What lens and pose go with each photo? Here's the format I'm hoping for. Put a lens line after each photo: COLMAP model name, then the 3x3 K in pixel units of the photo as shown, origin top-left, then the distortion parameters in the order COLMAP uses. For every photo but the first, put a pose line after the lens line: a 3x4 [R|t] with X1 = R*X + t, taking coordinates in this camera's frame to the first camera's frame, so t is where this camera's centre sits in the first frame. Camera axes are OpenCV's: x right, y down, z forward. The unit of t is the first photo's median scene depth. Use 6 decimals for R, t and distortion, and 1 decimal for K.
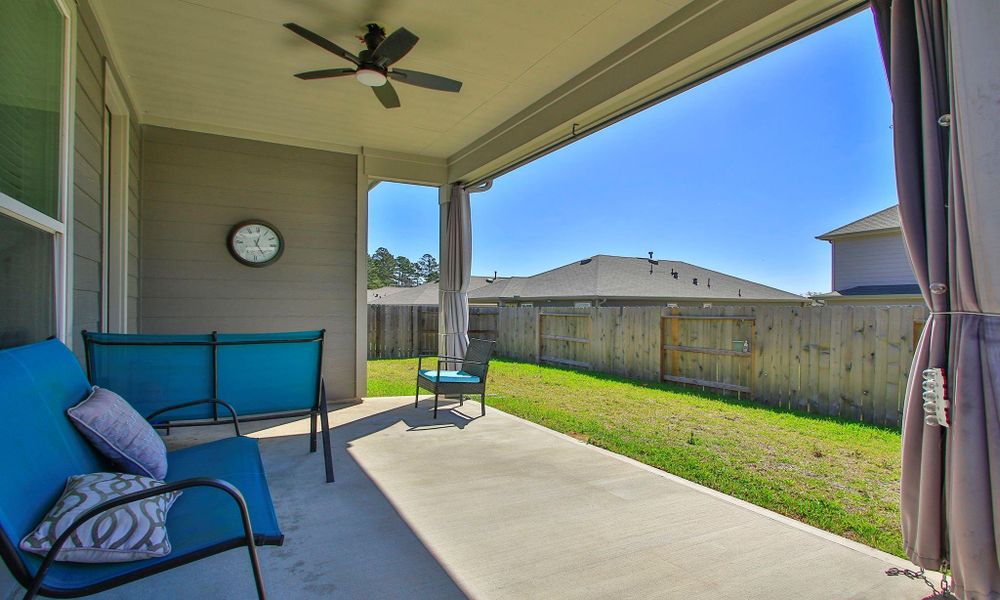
lens RADIAL K [[513.0, 0, 499.1], [0, 513.0, 305.4], [0, 0, 1]] dist [-0.015048, 0.000755]
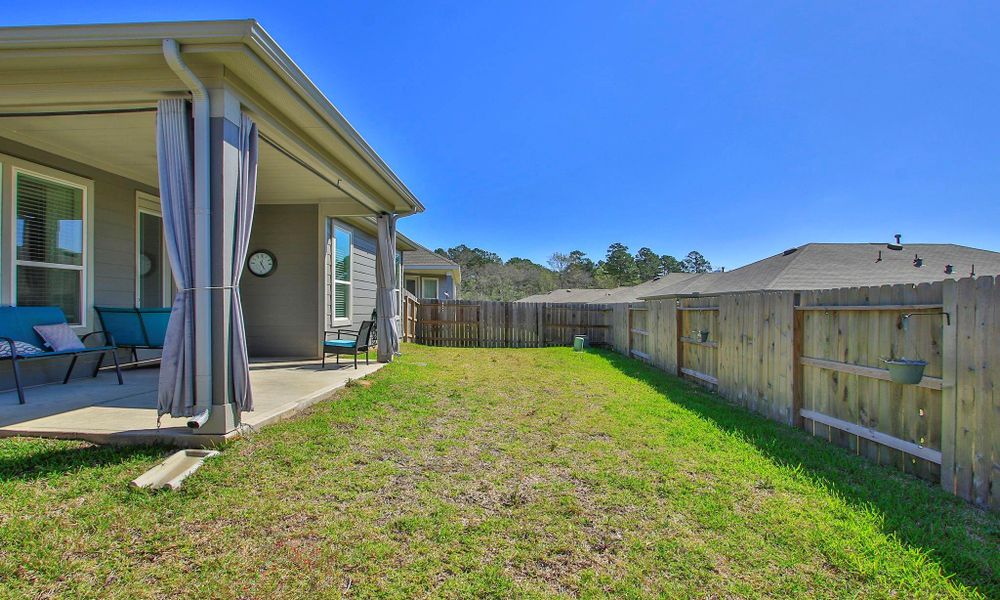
lens RADIAL K [[513.0, 0, 499.1], [0, 513.0, 305.4], [0, 0, 1]] dist [-0.015048, 0.000755]
pose [[0.858832, -0.008334, -0.512189, 0.612914], [0.007554, 0.999965, -0.003606, 0.018791], [0.512201, -0.000772, 0.858865, -0.046708]]
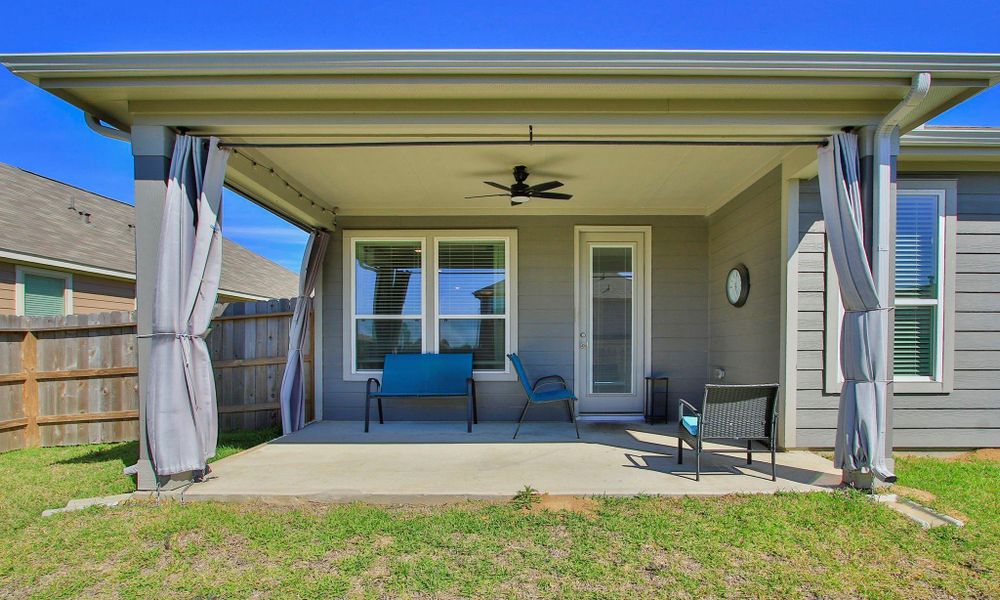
lens RADIAL K [[518.1, 0, 533.6], [0, 518.1, 356.8], [0, 0, 1]] dist [-0.018126, 0.000063]
pose [[-0.471919, 0.007580, -0.881609, 0.406868], [0.001930, 0.999970, 0.007565, 0.013215], [0.881640, 0.001869, -0.471919, 0.626493]]
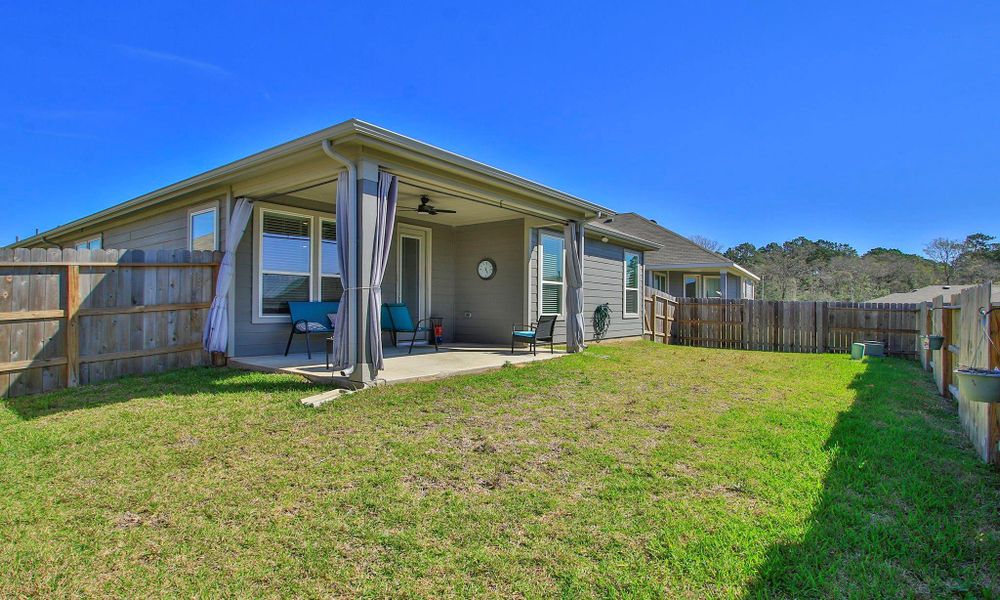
lens RADIAL K [[513.0, 0, 499.1], [0, 513.0, 305.4], [0, 0, 1]] dist [-0.015048, 0.000755]
pose [[0.402109, -0.006728, -0.915567, 0.861838], [0.000098, 0.999973, -0.007305, 0.027380], [0.915592, 0.002848, 0.402099, 0.088109]]
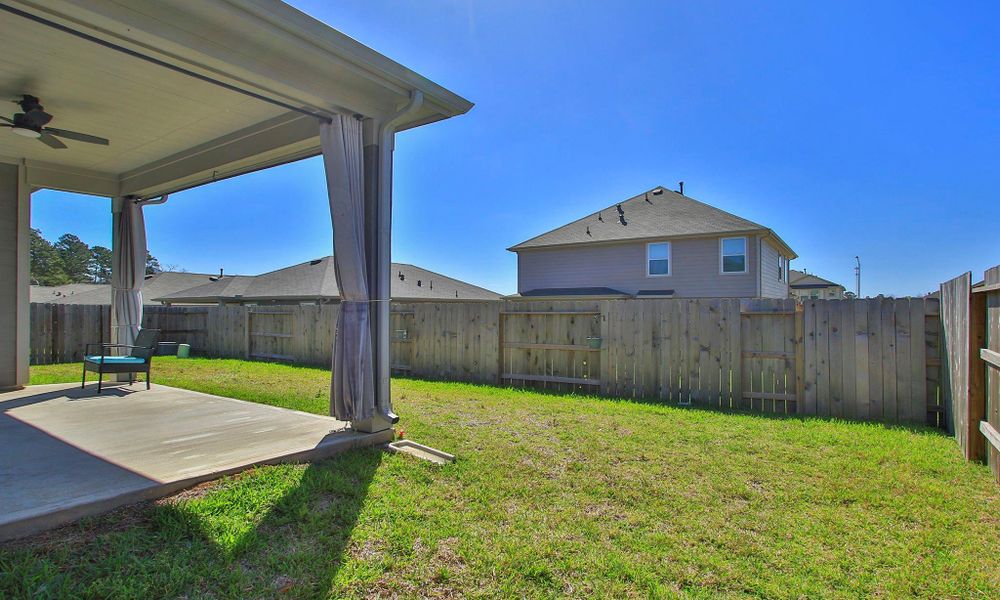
lens RADIAL K [[521.8, 0, 495.0], [0, 521.8, 303.1], [0, 0, 1]] dist [-0.006557, -0.000034]
pose [[0.895876, -0.000375, 0.444303, 0.089211], [0.002941, 0.999983, -0.005085, 0.007626], [-0.444294, 0.005863, 0.895862, -0.276521]]
